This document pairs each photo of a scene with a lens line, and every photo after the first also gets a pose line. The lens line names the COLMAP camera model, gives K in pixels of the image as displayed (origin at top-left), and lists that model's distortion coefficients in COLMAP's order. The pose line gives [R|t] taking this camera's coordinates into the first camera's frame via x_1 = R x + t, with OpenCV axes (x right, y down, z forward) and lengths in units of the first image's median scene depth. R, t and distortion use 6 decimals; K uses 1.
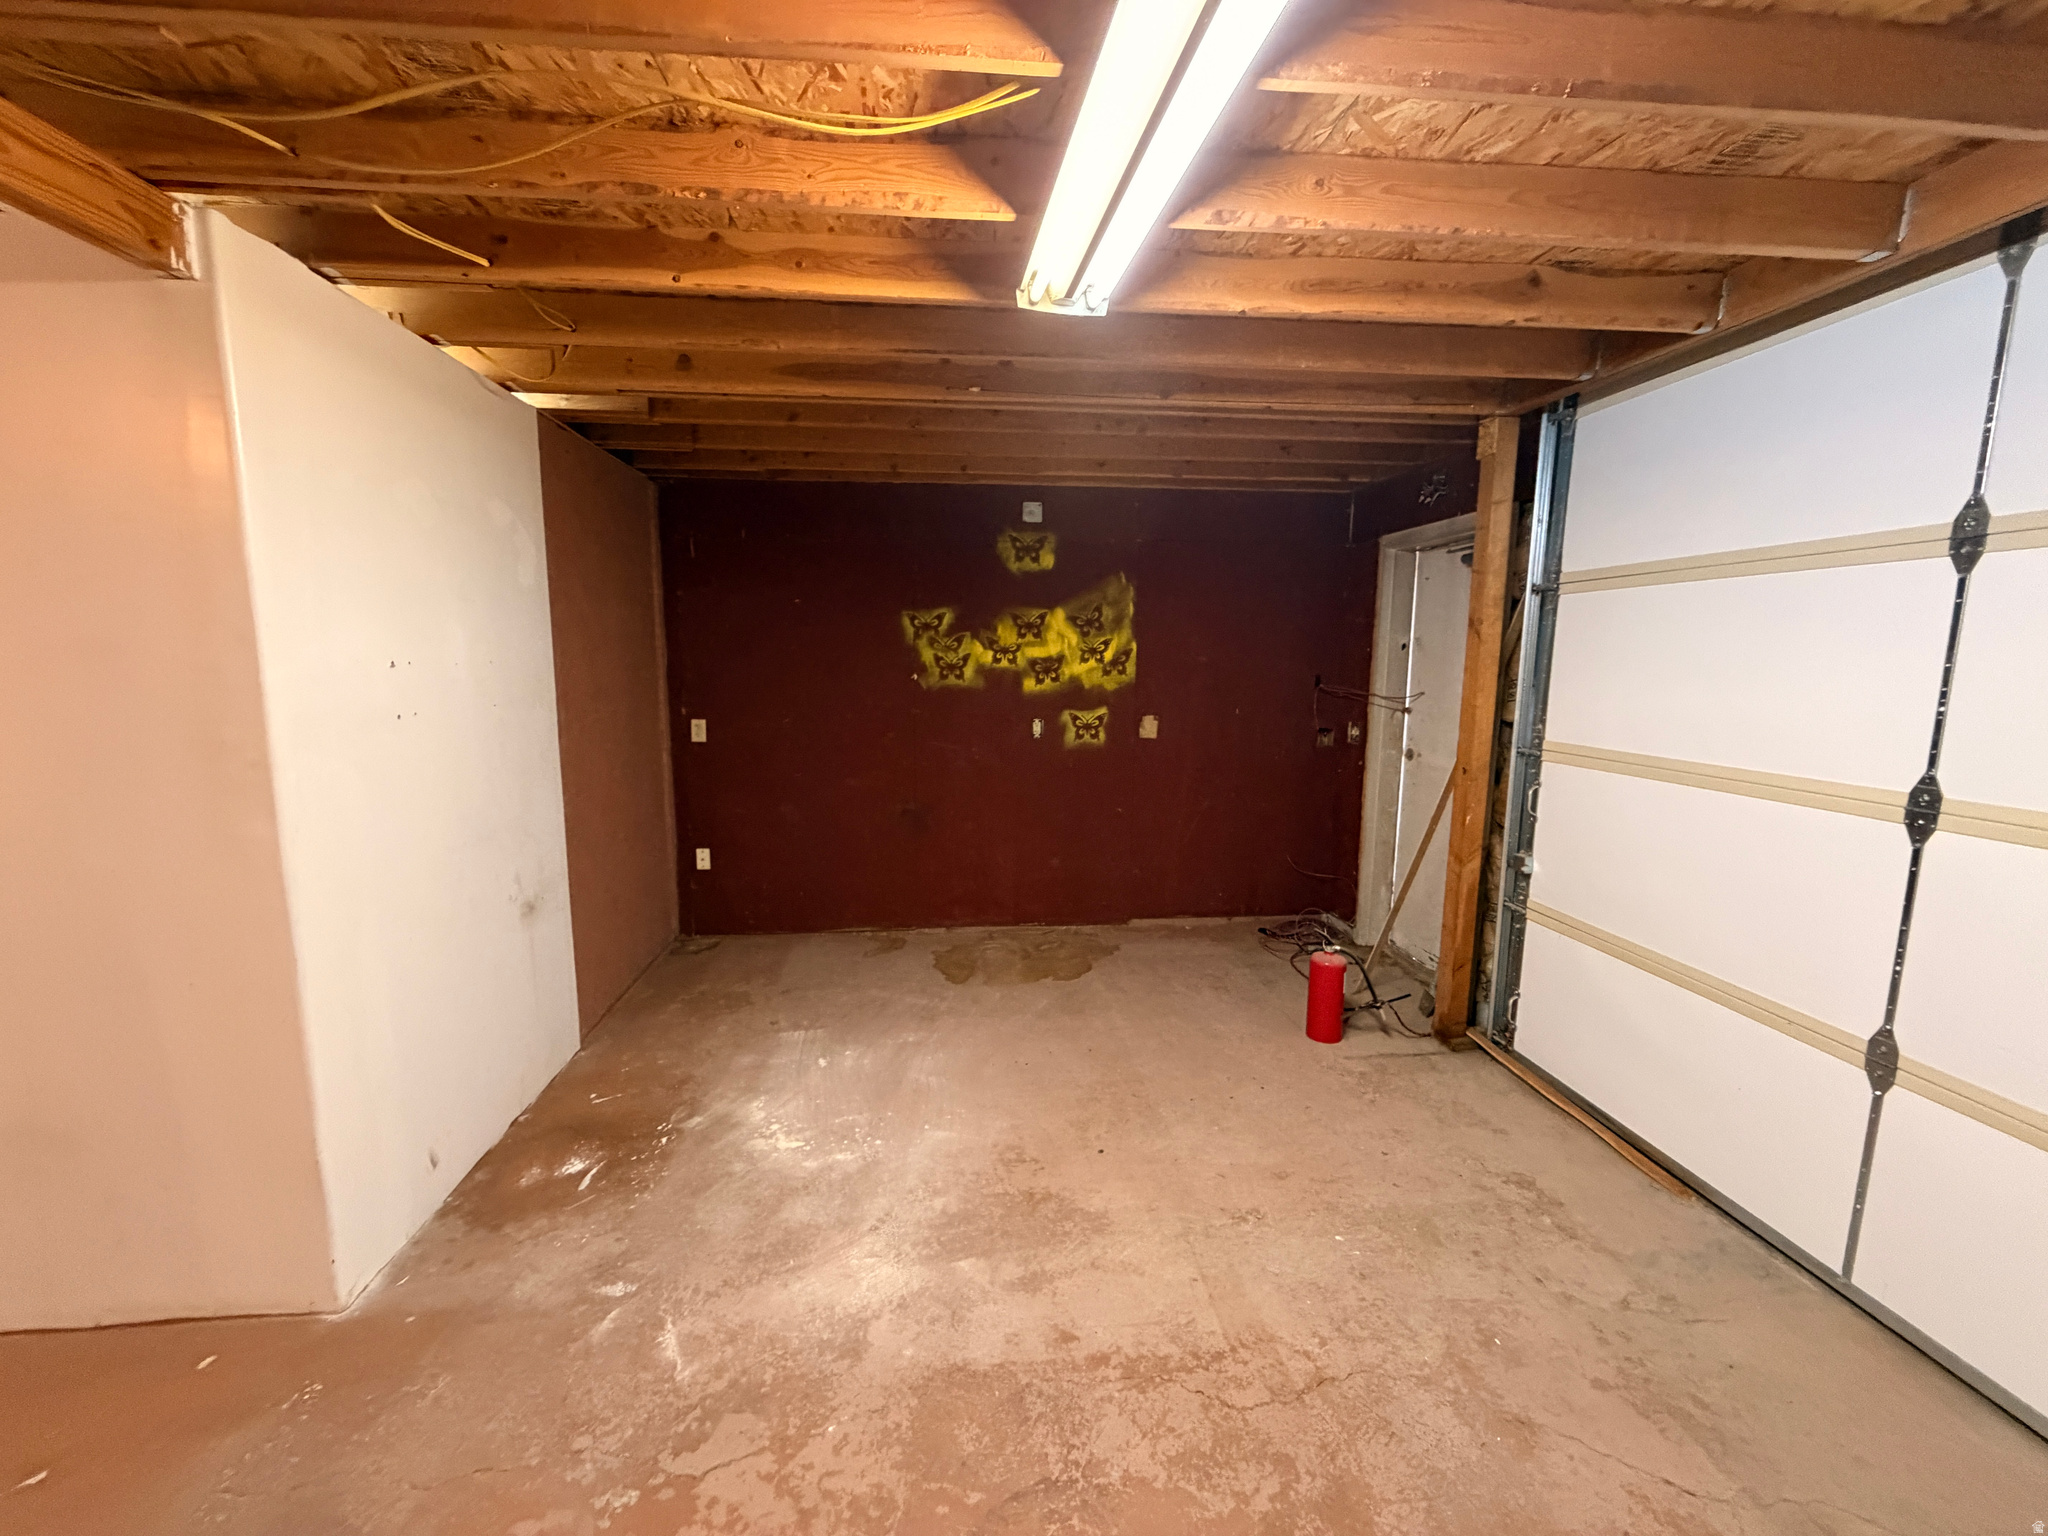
lens RADIAL K [[819.6, 0, 1019.1], [0, 819.6, 766.7], [0, 0, 1]] dist [0.002743, -0.000042]
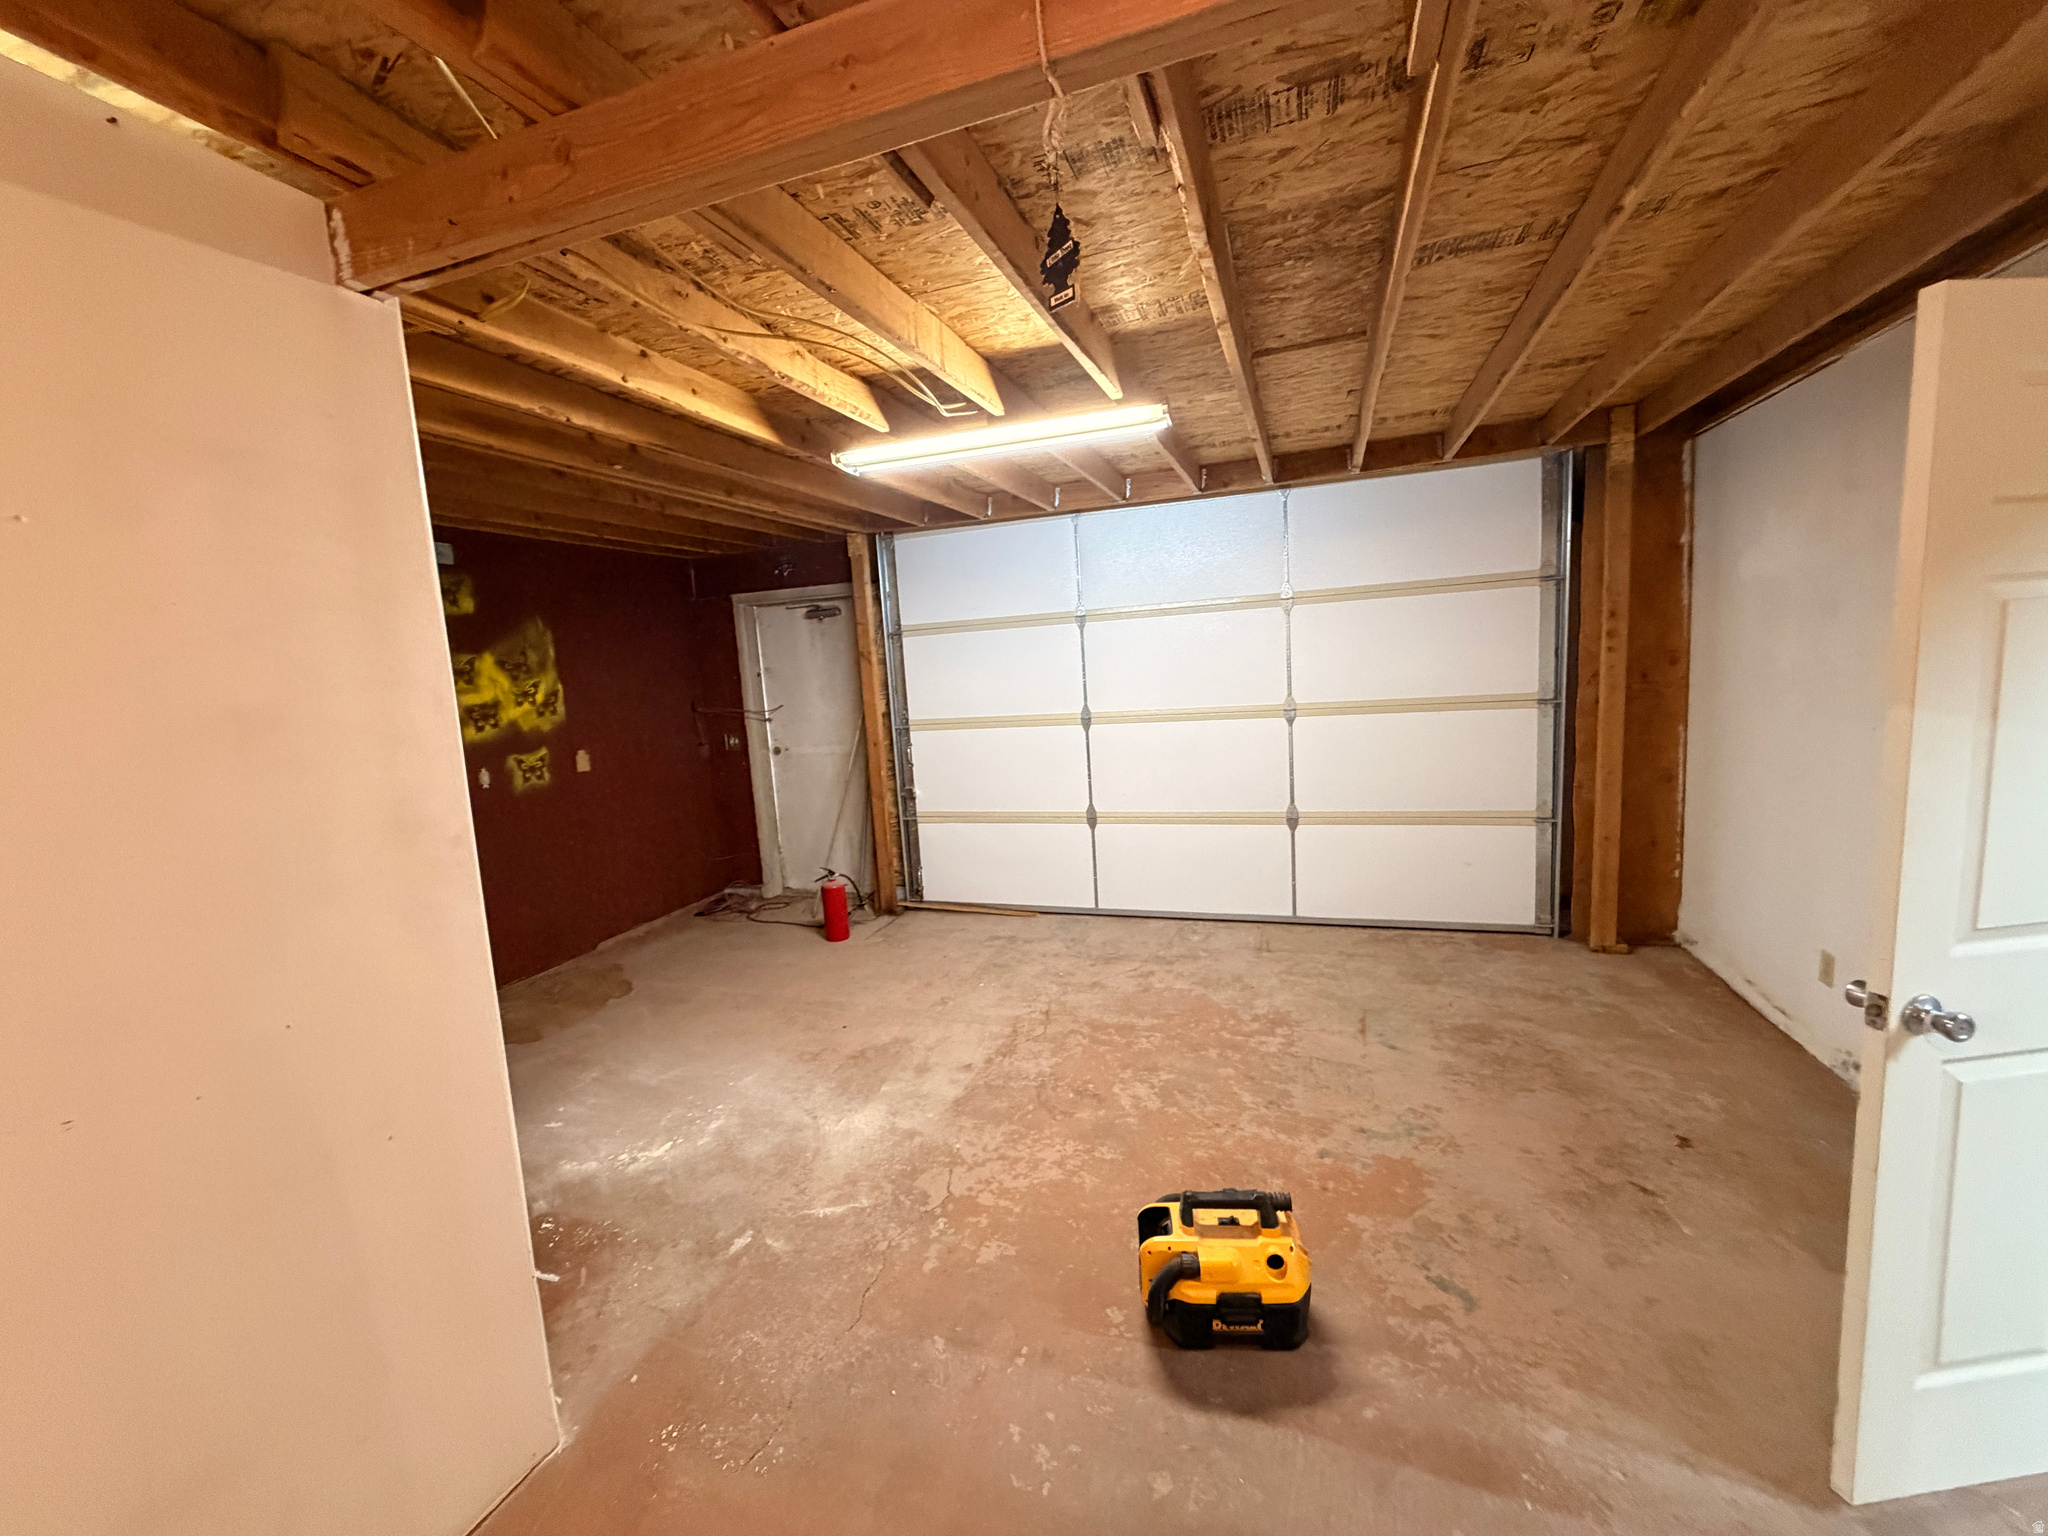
lens RADIAL K [[819.6, 0, 1023.6], [0, 819.6, 772.5], [0, 0, 1]] dist [0.002743, -0.000042]
pose [[0.413531, -0.155232, 0.897160, -0.805288], [0.189040, 0.978525, 0.082176, -0.018826], [-0.890649, 0.135617, 0.433995, 0.035571]]
